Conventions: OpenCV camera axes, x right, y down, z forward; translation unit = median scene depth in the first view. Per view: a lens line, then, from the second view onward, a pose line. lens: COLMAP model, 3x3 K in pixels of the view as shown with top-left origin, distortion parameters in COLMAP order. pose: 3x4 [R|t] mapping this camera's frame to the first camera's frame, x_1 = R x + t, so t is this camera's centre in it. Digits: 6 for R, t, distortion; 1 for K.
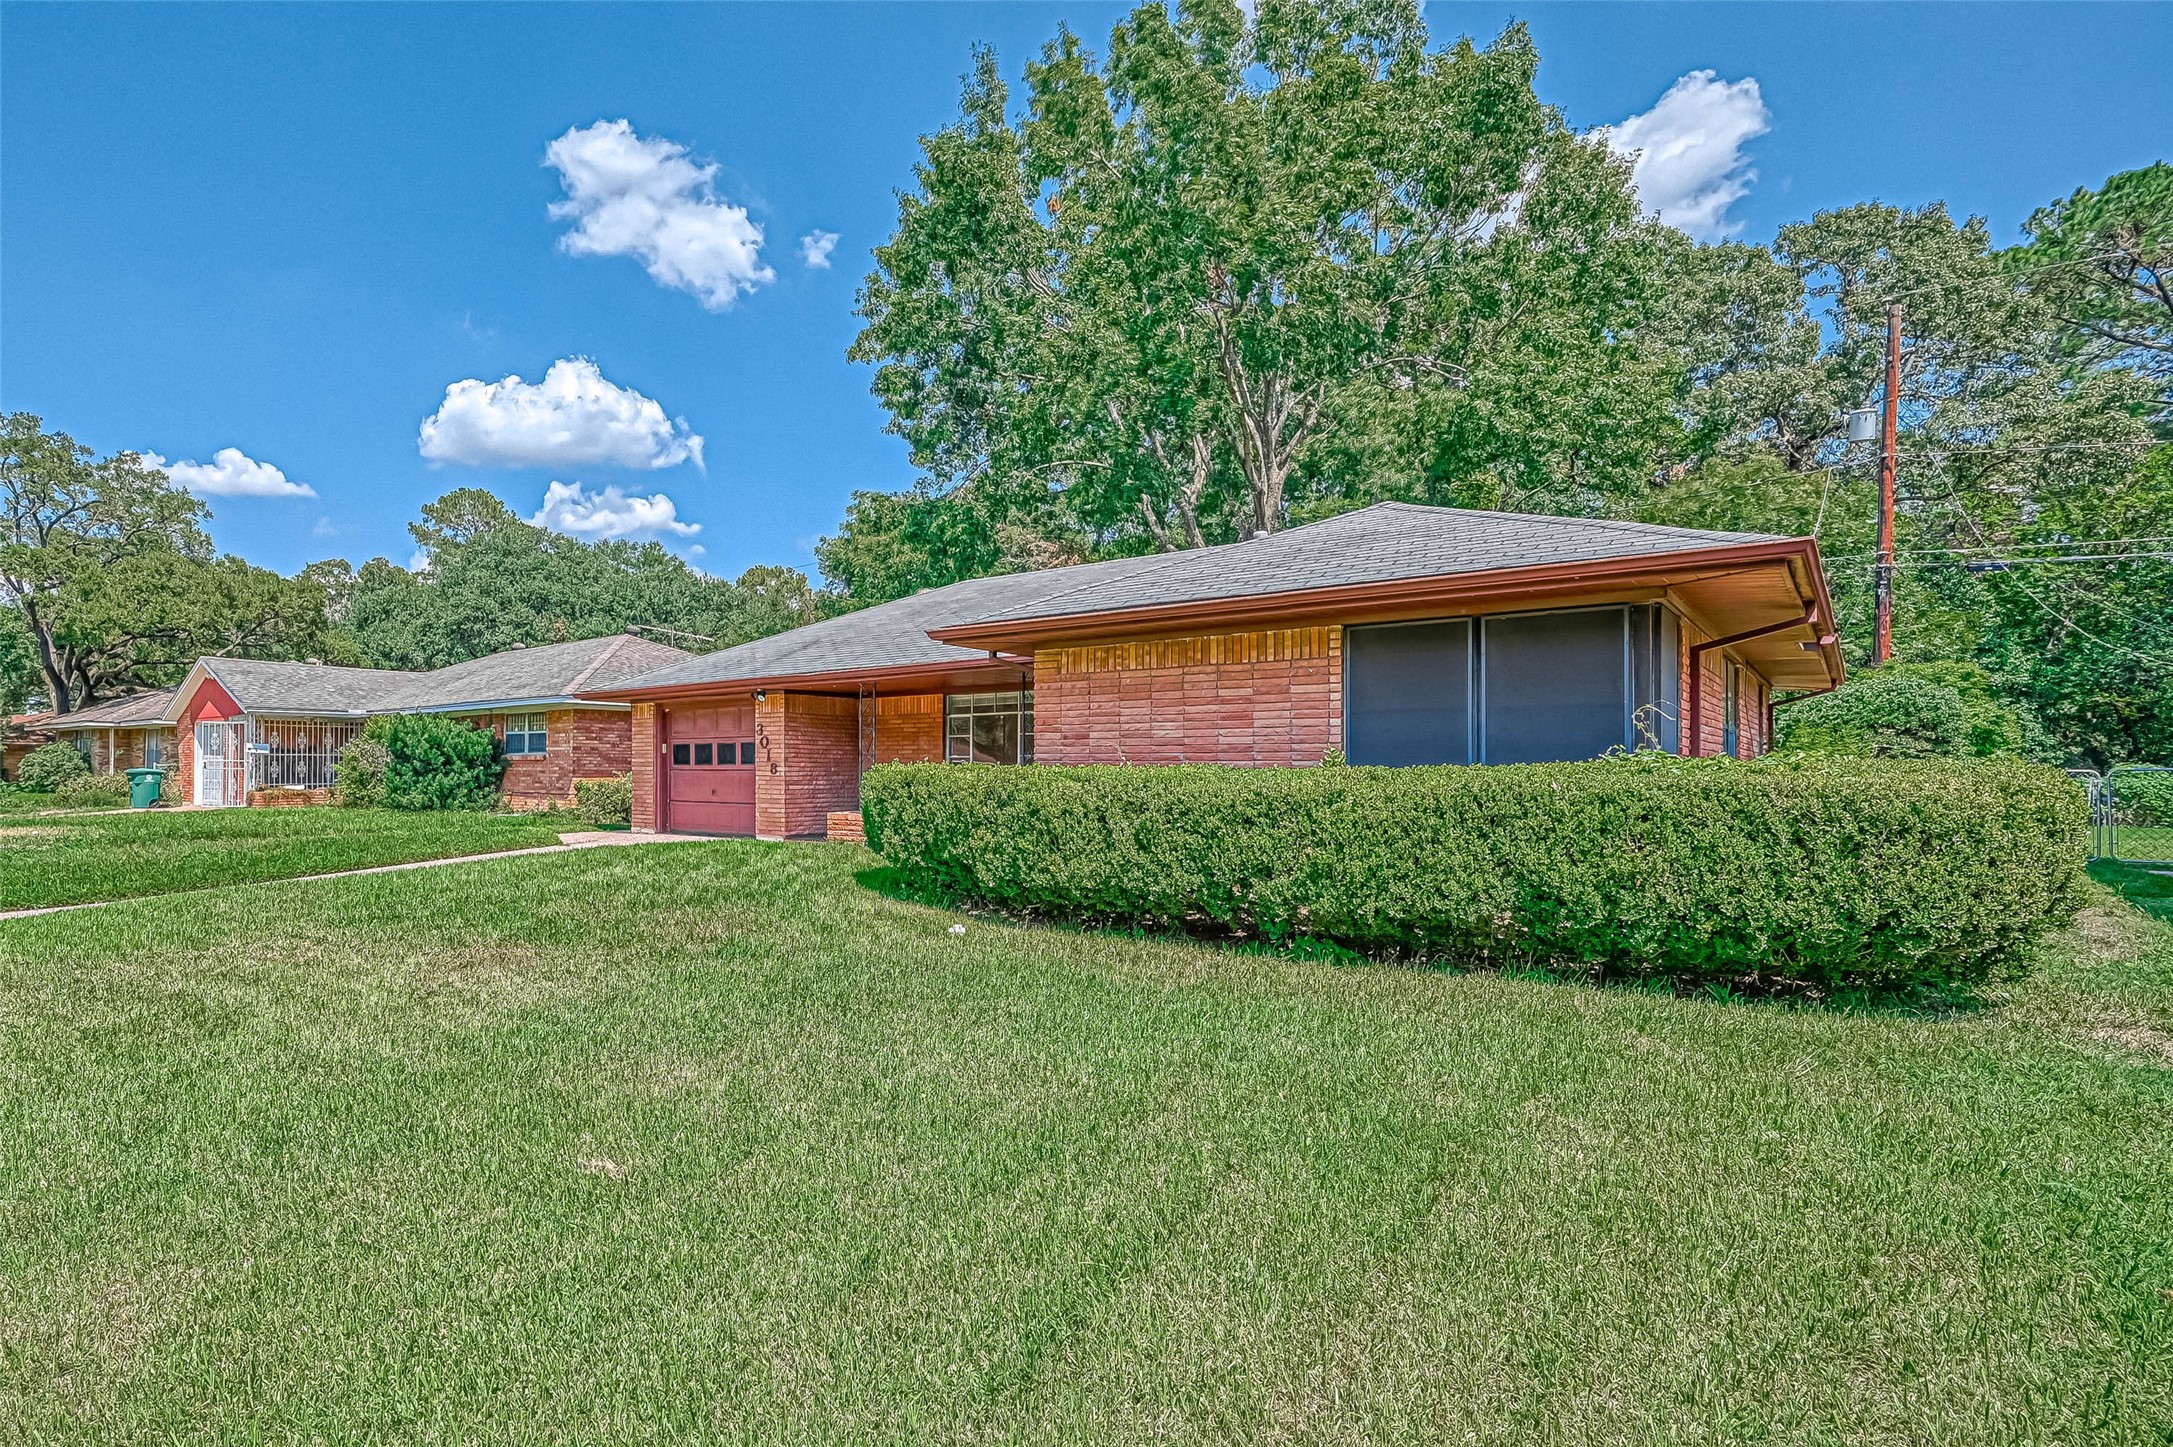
lens RADIAL K [[1020.9, 0, 933.7], [0, 1020.9, 750.3], [0, 0, 1]] dist [-0.000158, 0.000239]
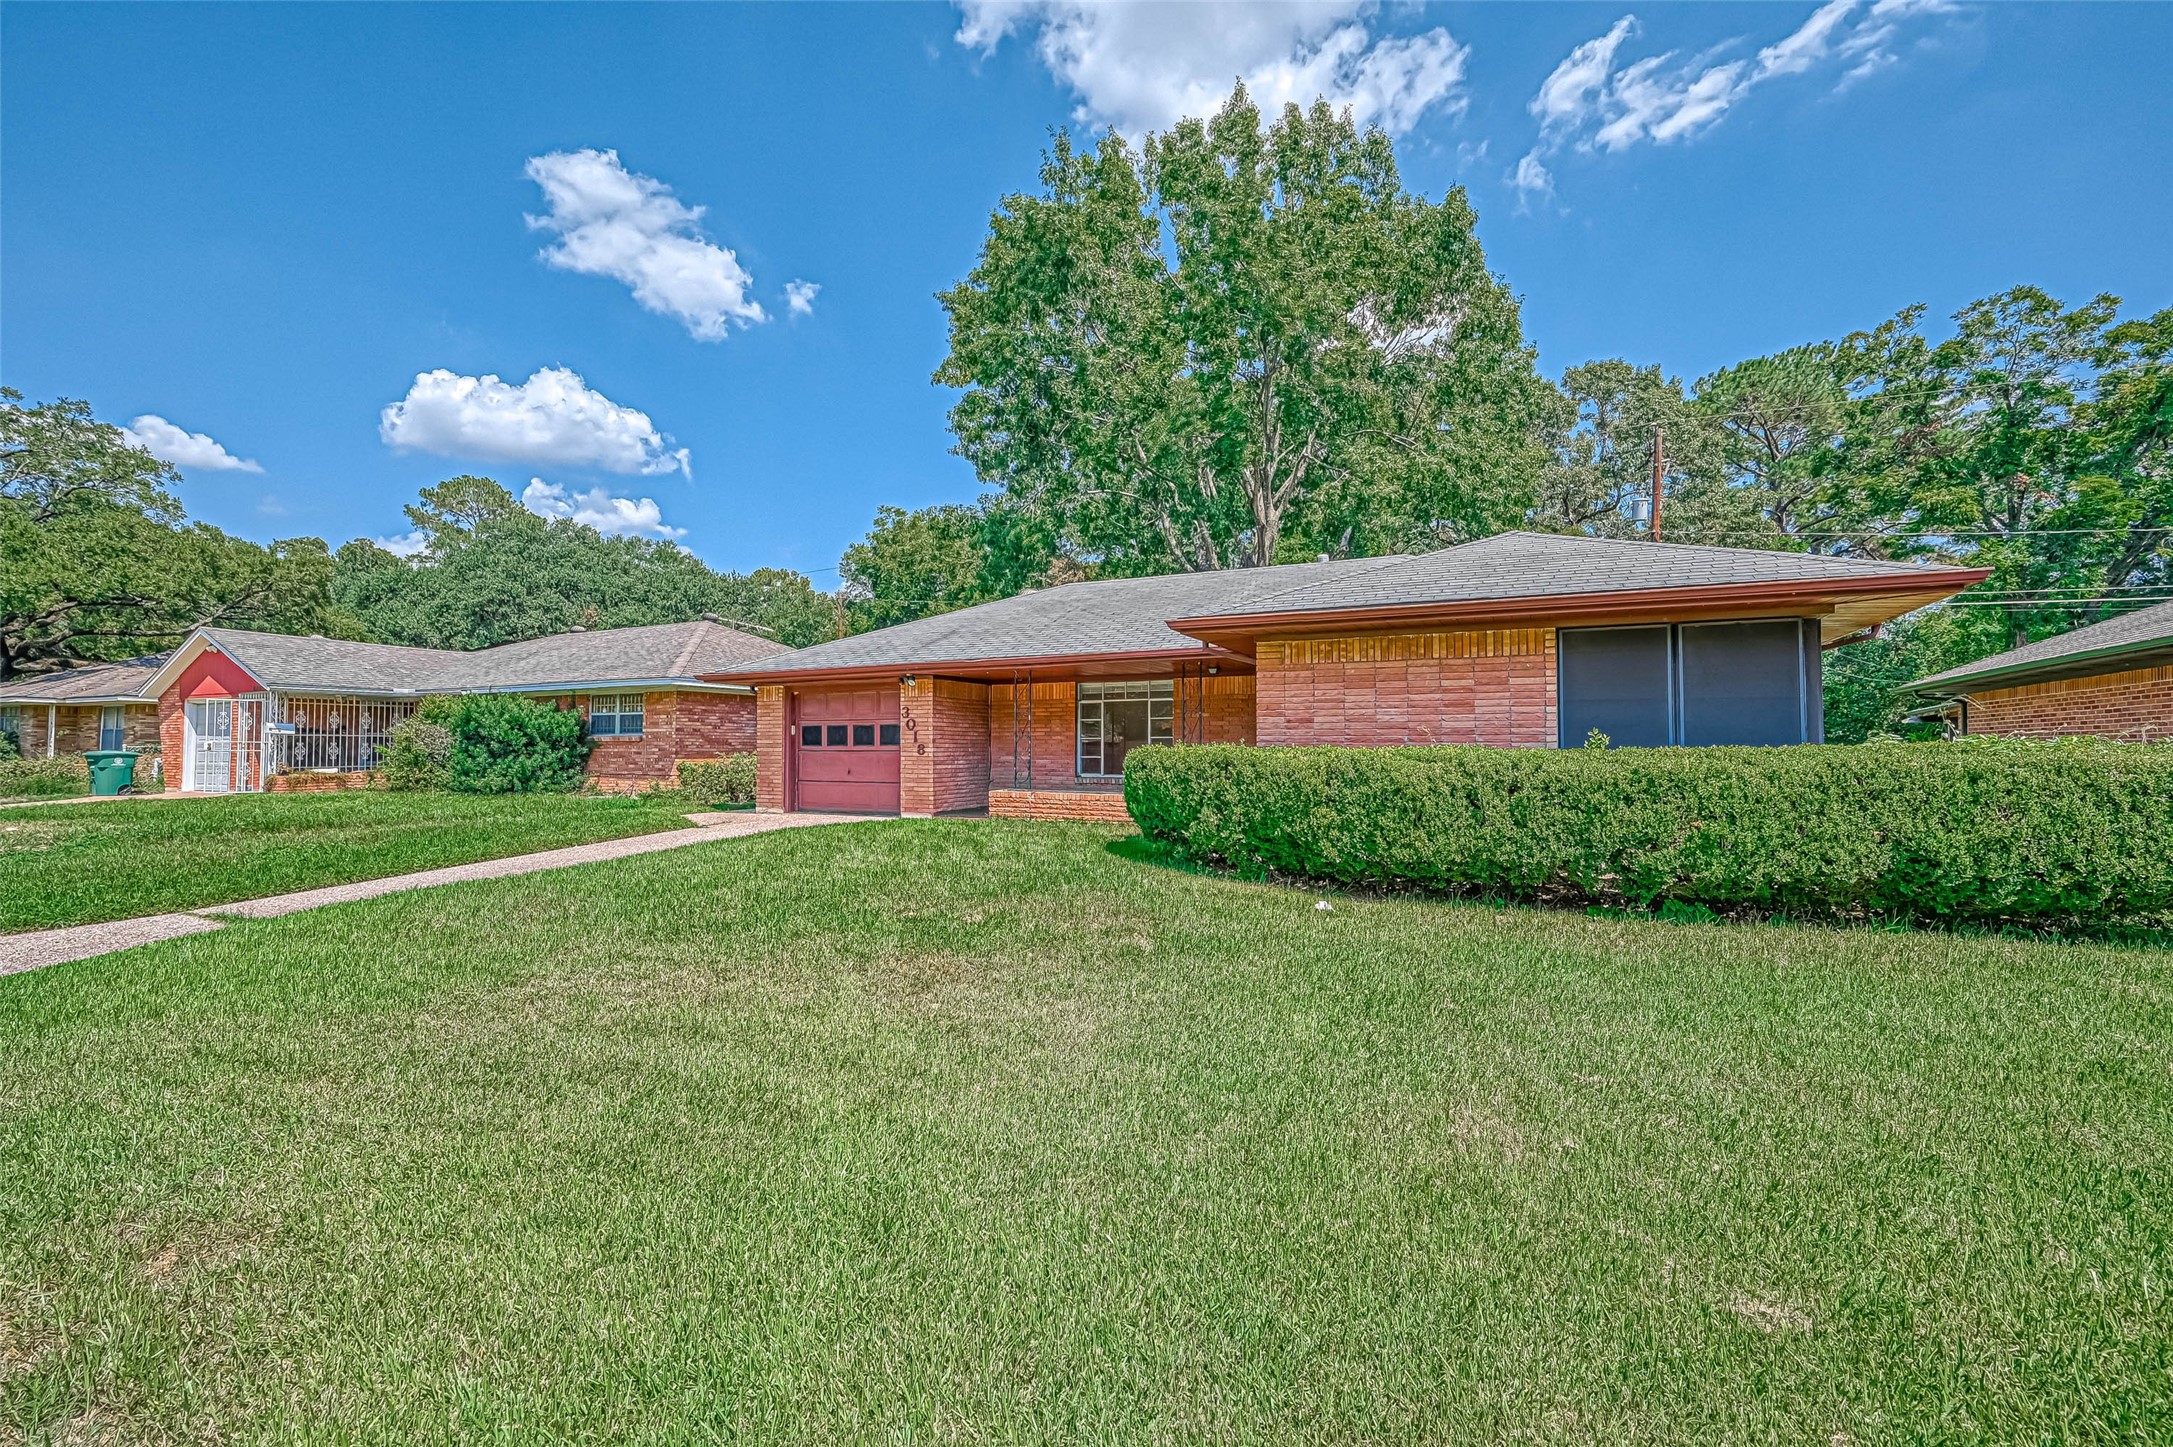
lens RADIAL K [[837.3, 0, 1137.0], [0, 837.3, 720.5], [0, 0, 1]] dist [0.000608, 0.000113]
pose [[0.965424, 0.007015, 0.260589, -0.129095], [-0.002980, 0.999870, -0.015874, 0.000798], [-0.260667, 0.014548, 0.965319, 0.078656]]
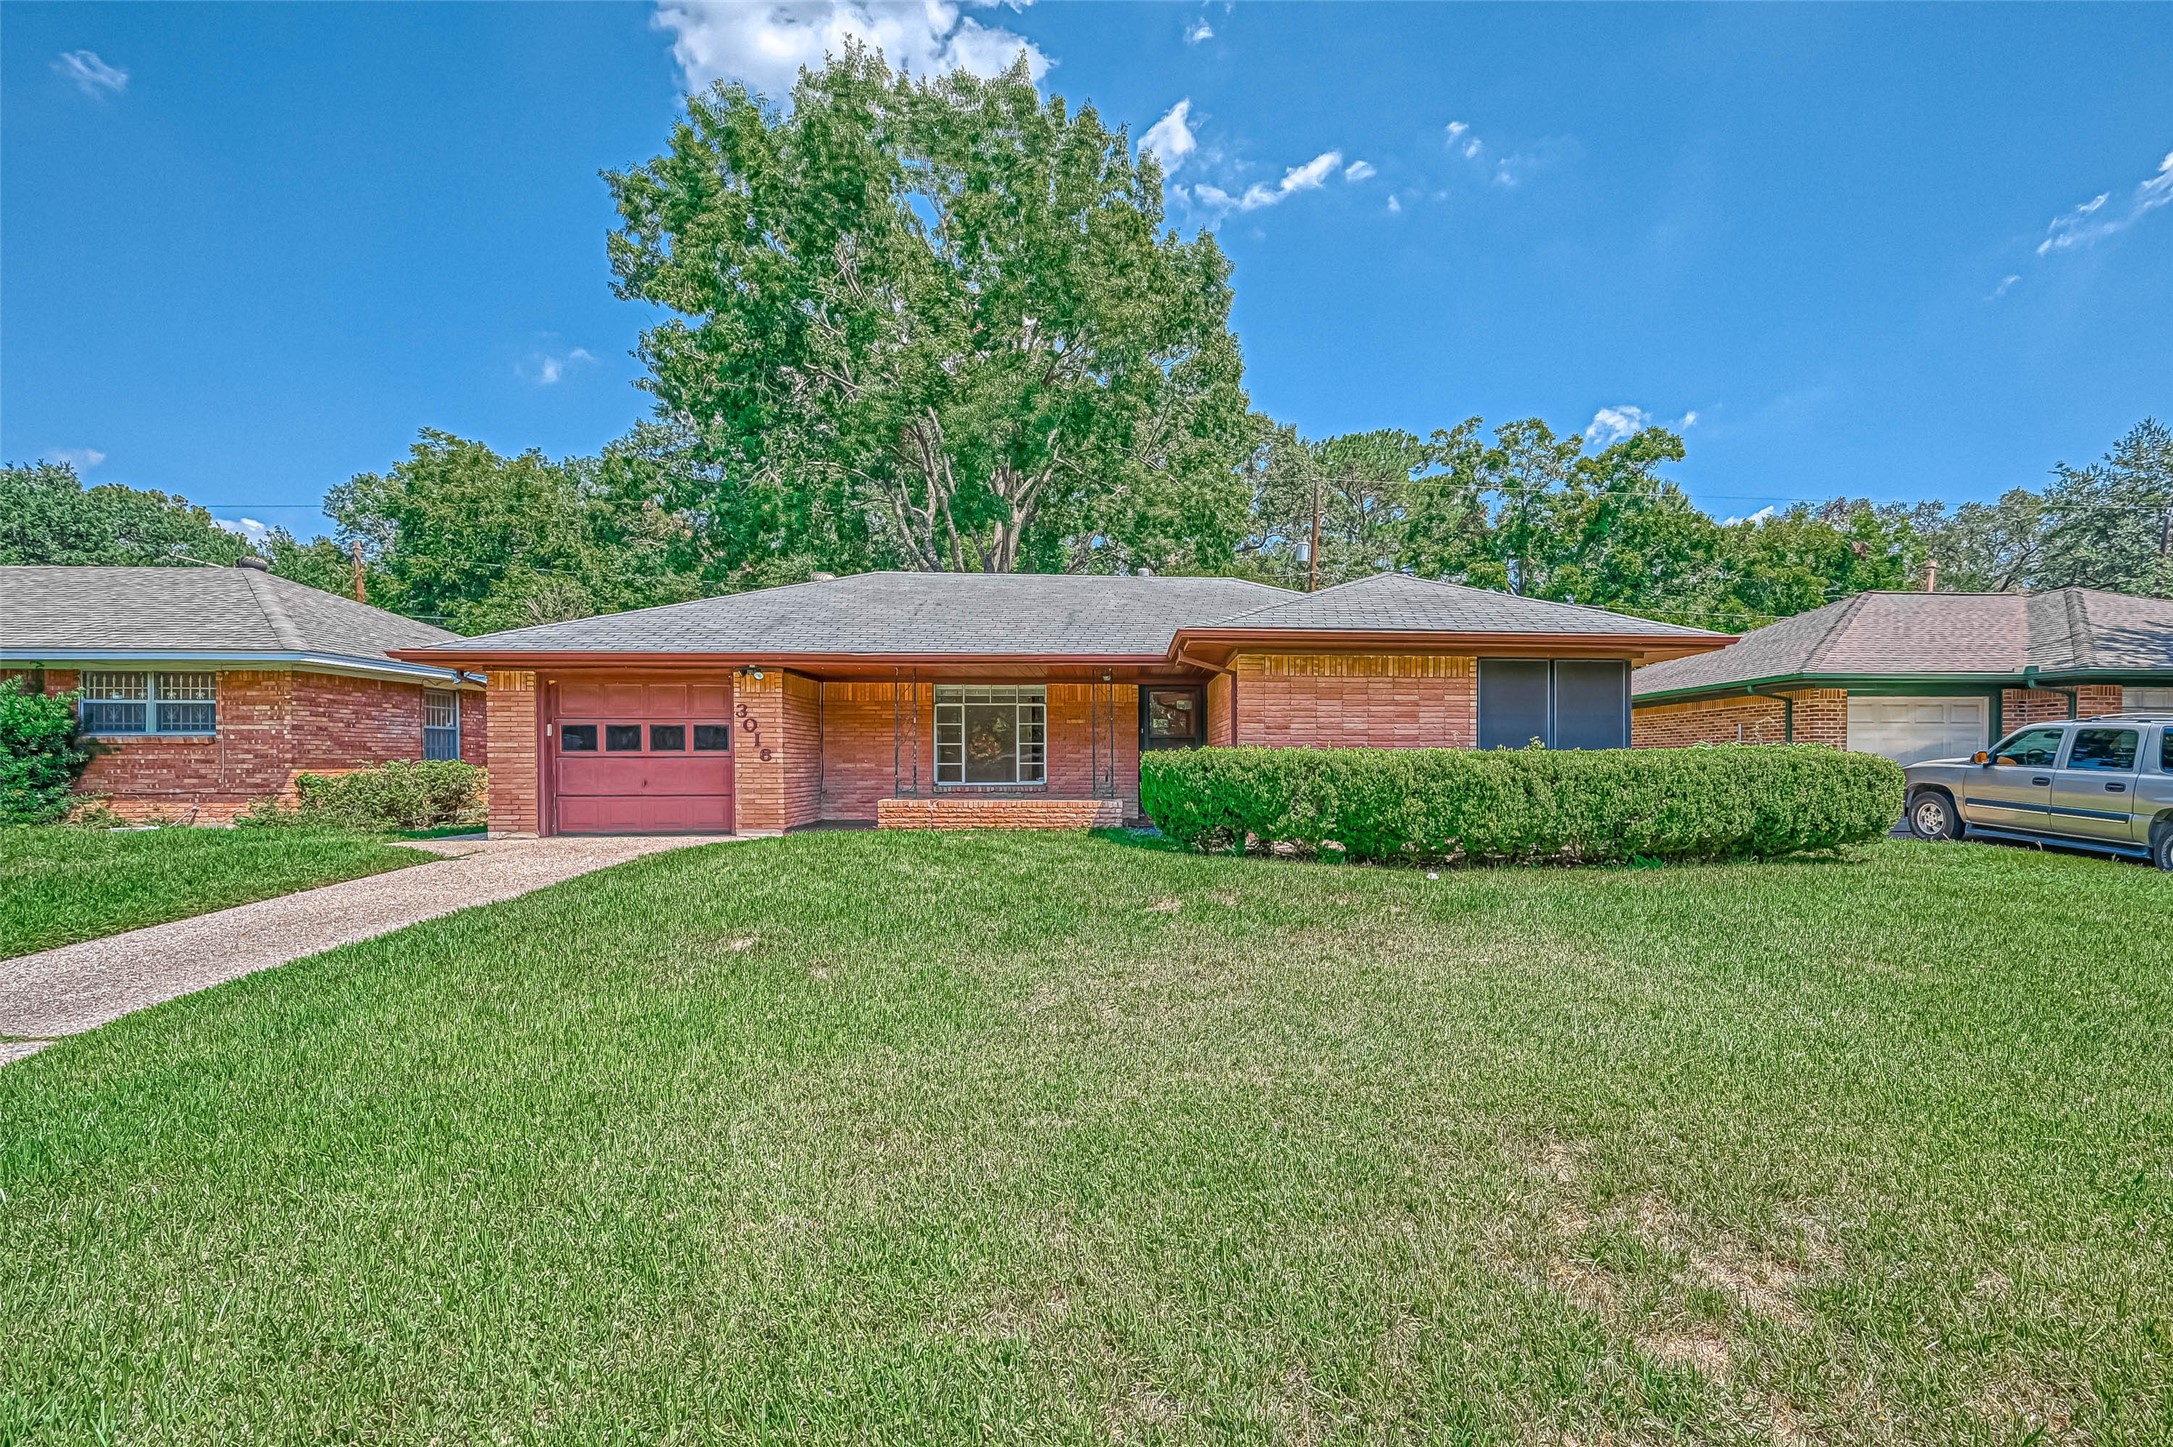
lens RADIAL K [[866.3, 0, 1189.4], [0, 866.3, 764.0], [0, 0, 1]] dist [-0.000568, 0.000058]
pose [[0.727444, -0.005224, 0.686147, -0.315606], [-0.009812, 0.999790, 0.018014, 0.006567], [-0.686097, -0.019837, 0.727240, 0.146889]]
